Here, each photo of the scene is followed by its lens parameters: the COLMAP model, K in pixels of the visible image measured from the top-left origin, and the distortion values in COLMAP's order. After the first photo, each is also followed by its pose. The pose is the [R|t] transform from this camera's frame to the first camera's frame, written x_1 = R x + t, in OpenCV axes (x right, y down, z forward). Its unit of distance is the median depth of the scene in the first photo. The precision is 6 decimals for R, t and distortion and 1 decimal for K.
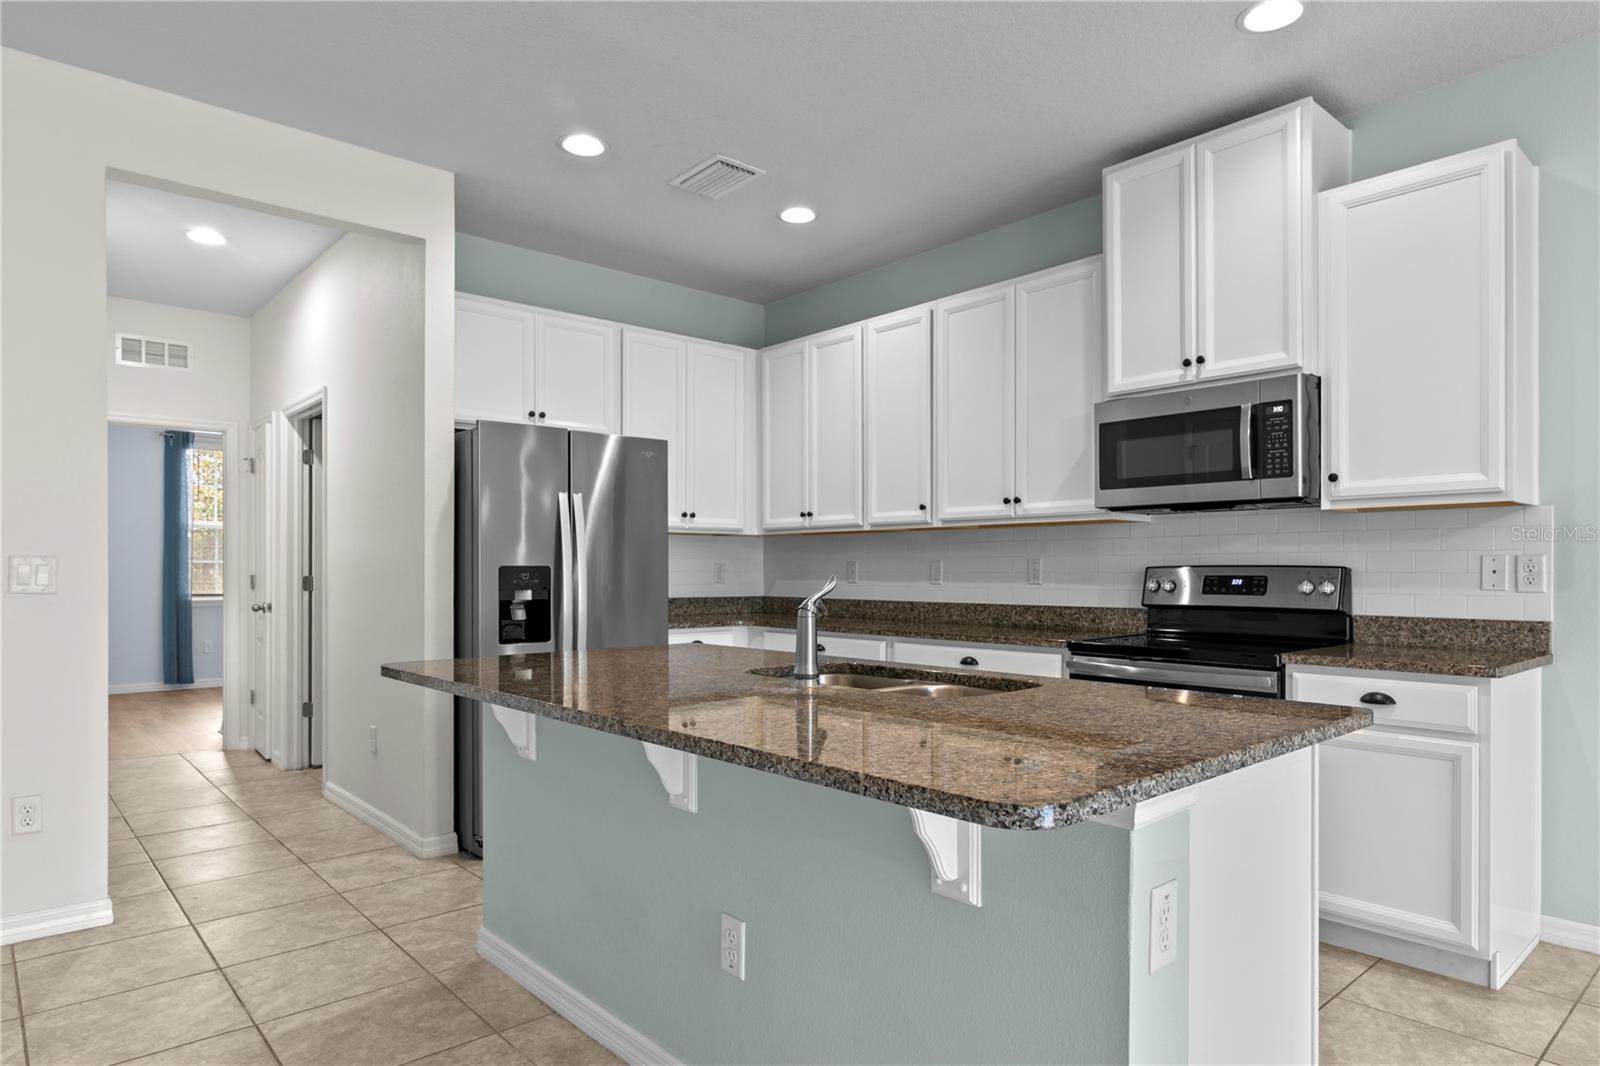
lens RADIAL K [[937.8, 0, 799.6], [0, 937.8, 573.0], [0, 0, 1]] dist [-0.000776, 0.000389]
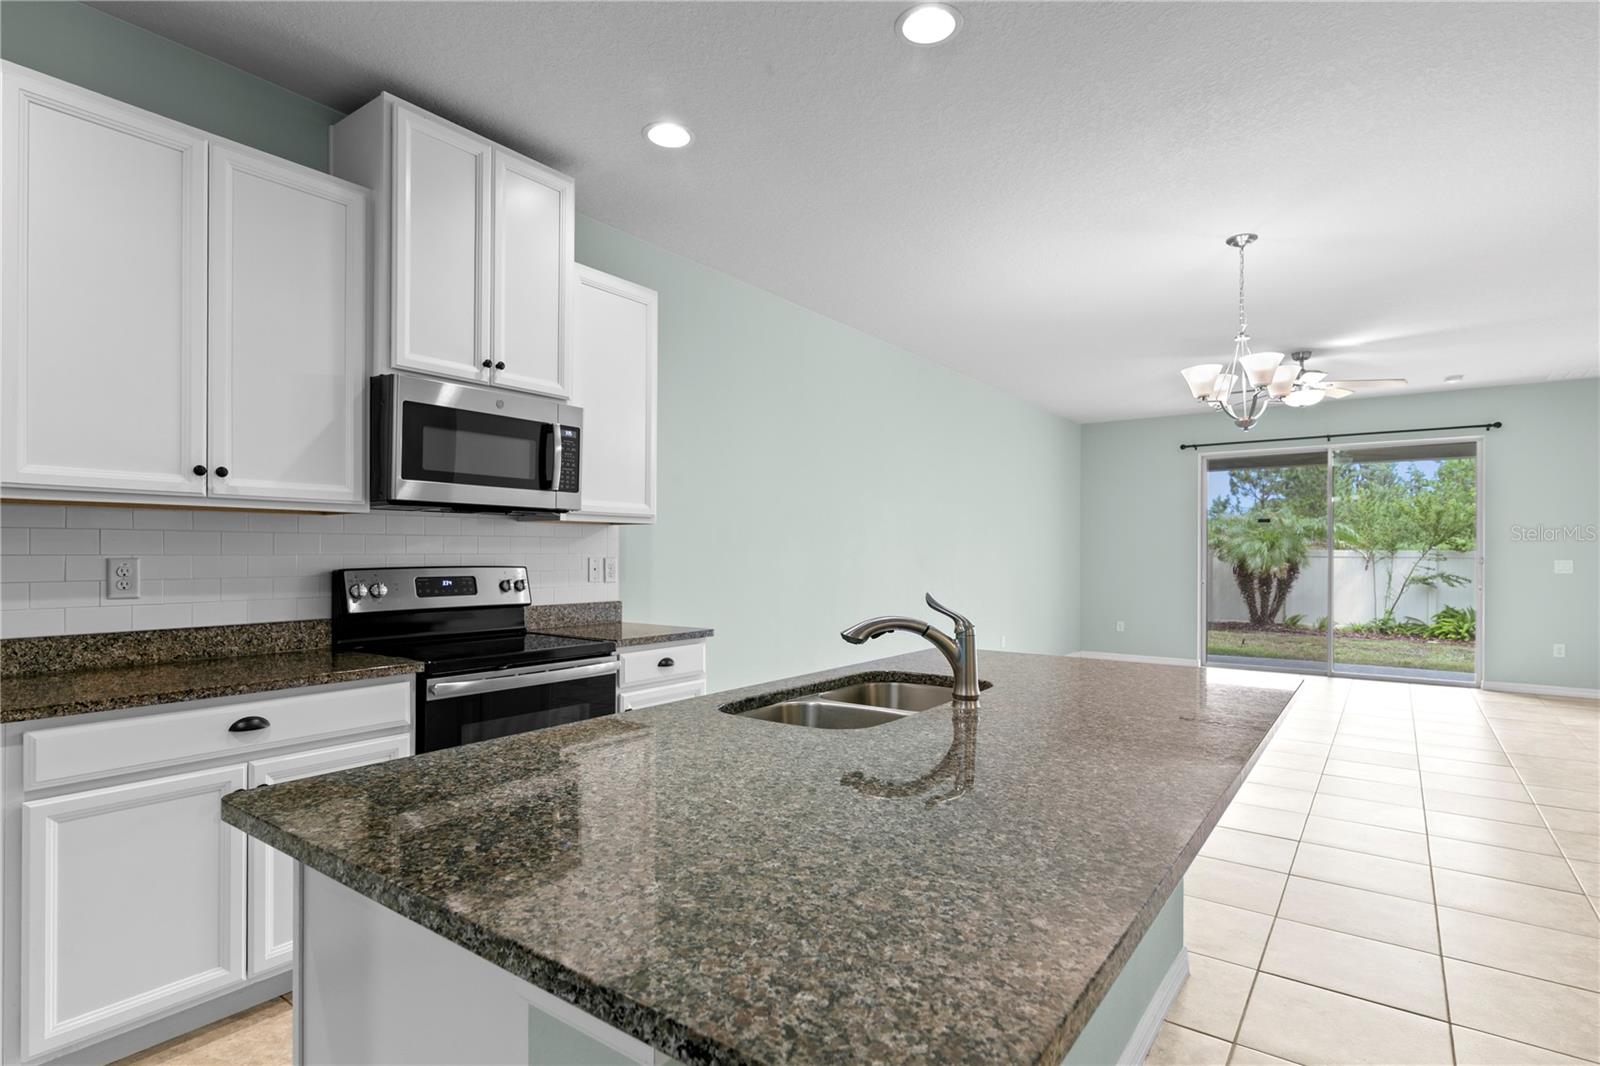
lens RADIAL K [[808.0, 0, 797.6], [0, 808.0, 550.3], [0, 0, 1]] dist [0.000429, 0.000111]
pose [[-0.206756, 0.002179, 0.978390, -0.412983], [0.000749, 0.999998, -0.002068, -0.020928], [-0.978392, 0.000305, -0.206757, 0.721478]]
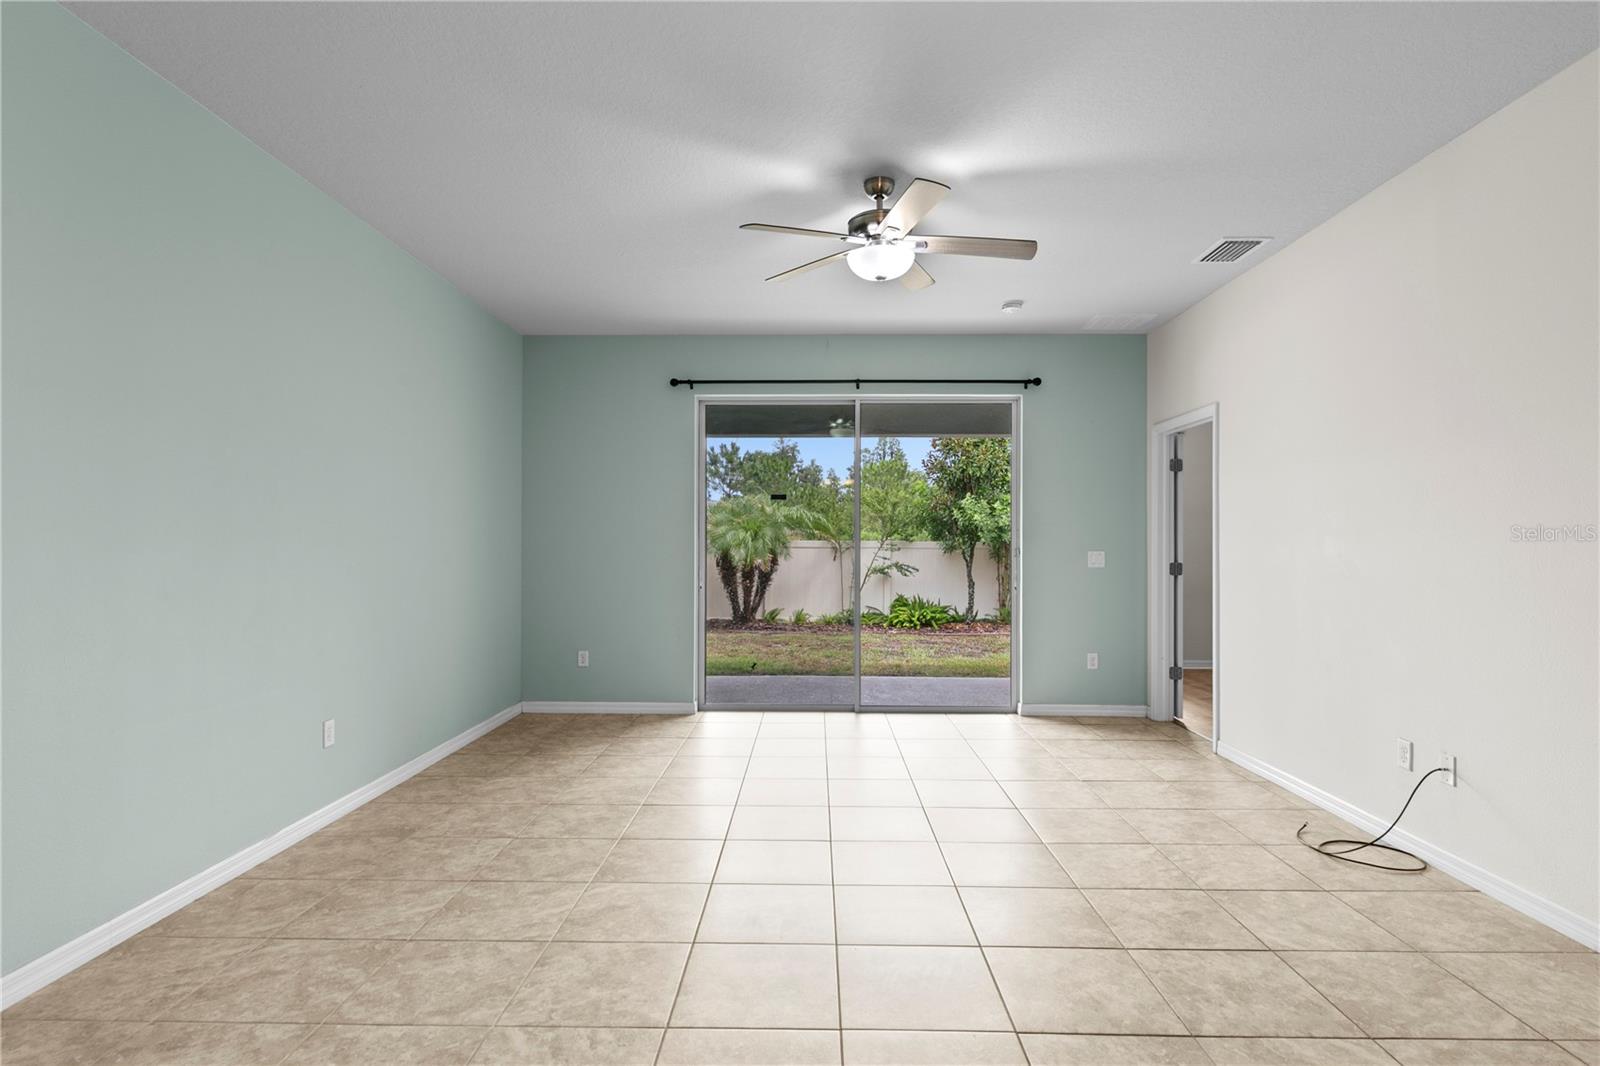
lens RADIAL K [[808.6, 0, 802.2], [0, 808.6, 540.1], [0, 0, 1]] dist [-0.000133, -0.000521]
pose [[-0.736147, 0.002660, 0.676816, 0.379537], [0.001068, 0.999996, -0.002768, -0.018567], [-0.676821, -0.001315, -0.736147, 0.146484]]
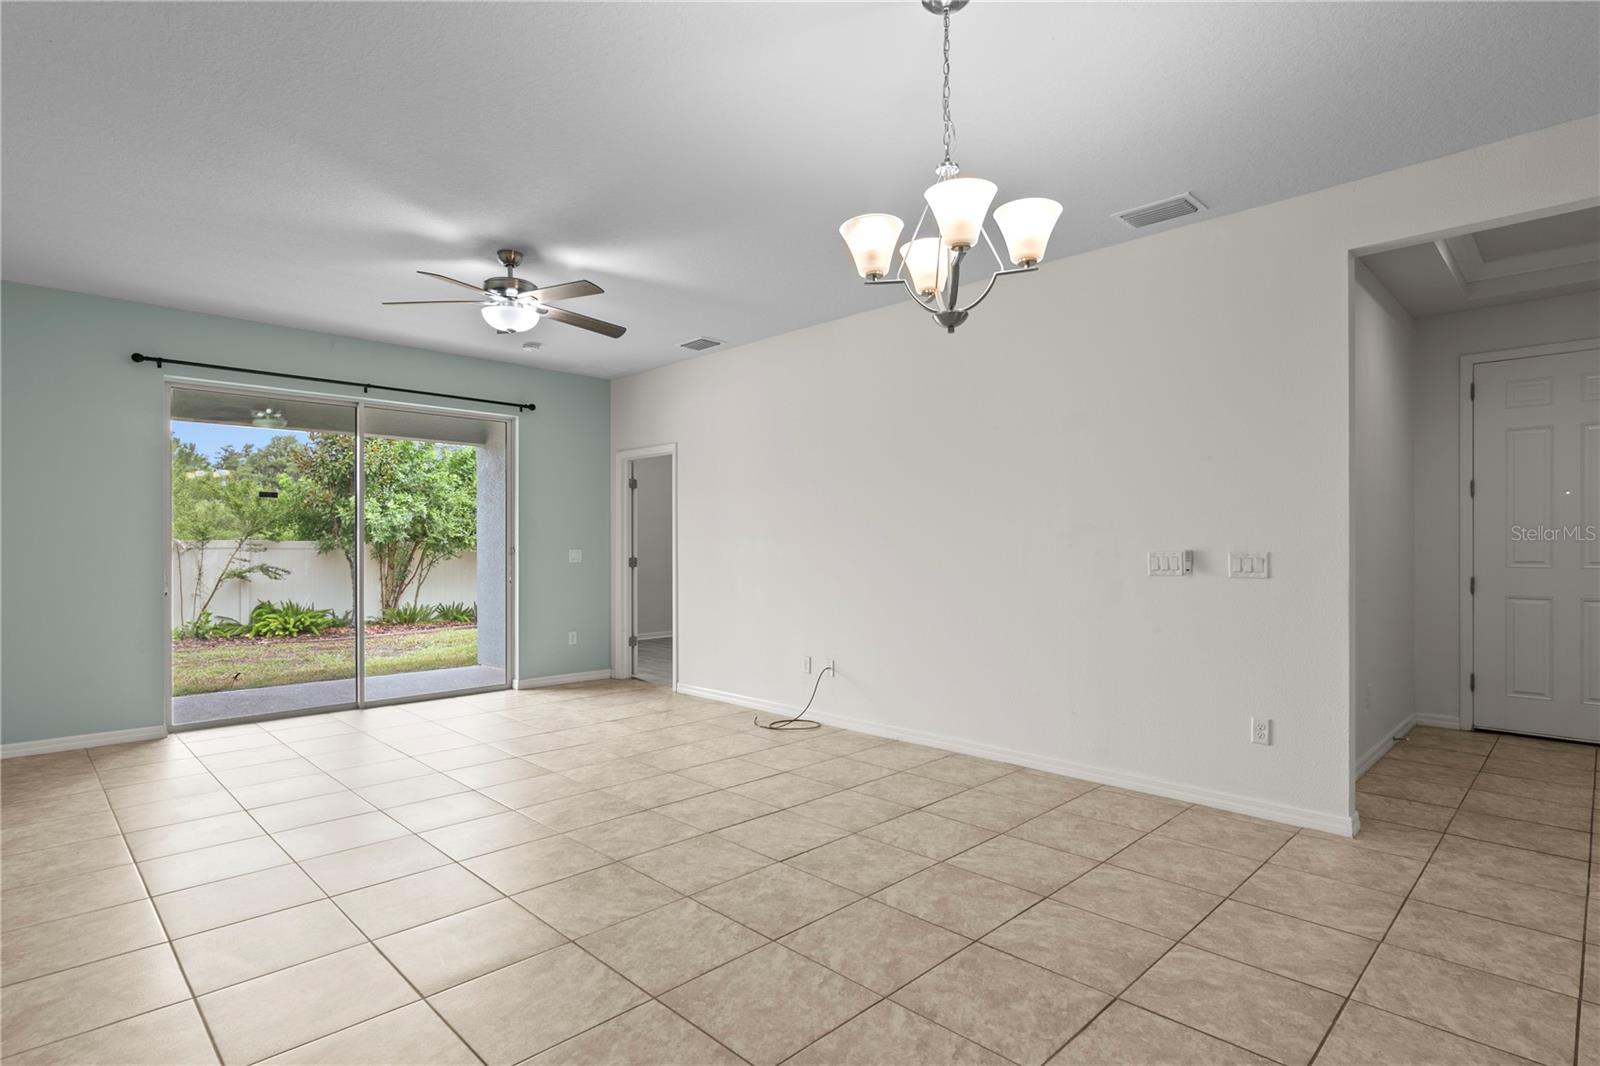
lens RADIAL K [[807.0, 0, 799.5], [0, 807.0, 544.5], [0, 0, 1]] dist [0.000322, -0.000736]
pose [[-0.998427, 0.001524, -0.056045, 0.578812], [0.001252, 0.999987, 0.004874, -0.021186], [0.056052, 0.004796, -0.998416, 0.547895]]
